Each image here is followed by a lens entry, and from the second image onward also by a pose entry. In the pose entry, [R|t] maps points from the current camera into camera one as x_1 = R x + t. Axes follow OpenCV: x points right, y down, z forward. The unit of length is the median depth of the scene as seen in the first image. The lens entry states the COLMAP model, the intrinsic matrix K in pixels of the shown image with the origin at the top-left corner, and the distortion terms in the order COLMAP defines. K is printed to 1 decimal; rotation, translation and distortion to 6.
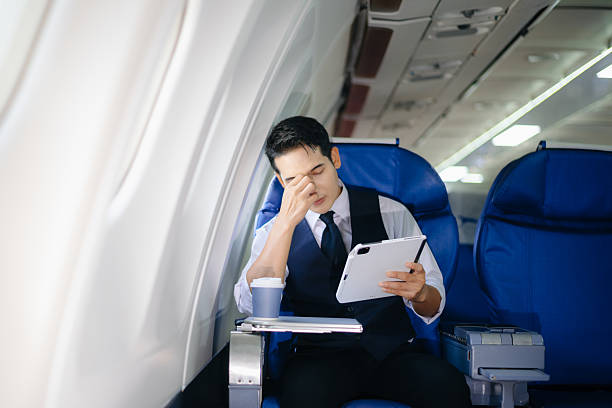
lens RADIAL K [[889.0, 0, 306.0], [0, 889.0, 204.0], [0, 0, 1]] dist [-0.134320, 0.045938]
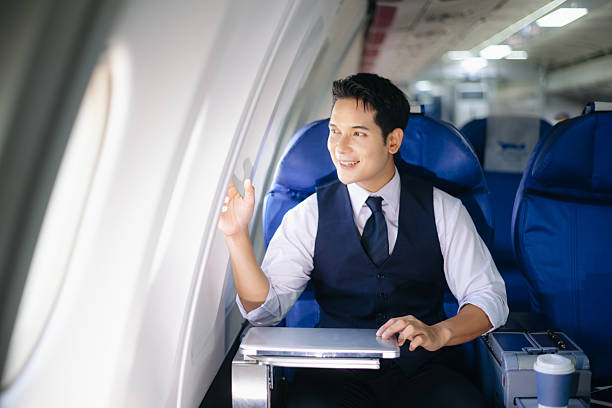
lens RADIAL K [[889.0, 0, 306.0], [0, 889.0, 204.0], [0, 0, 1]] dist [-0.134320, 0.045938]
pose [[0.998157, -0.029886, -0.052817, 0.031754], [0.037475, 0.988112, 0.149099, -0.111301], [0.047733, -0.150804, 0.987411, 0.121867]]
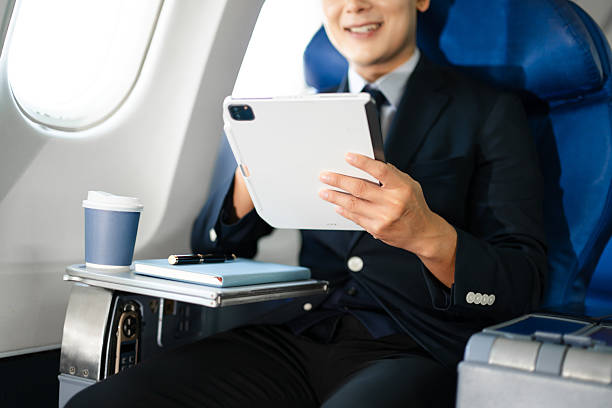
lens RADIAL K [[844.8, 0, 306.0], [0, 844.8, 204.0], [0, 0, 1]] dist [-0.008911, 0.008903]
pose [[0.864736, 0.036561, -0.500894, 0.255903], [-0.014689, 0.998761, 0.047542, 0.049786], [0.502012, -0.033754, 0.864202, 0.471725]]
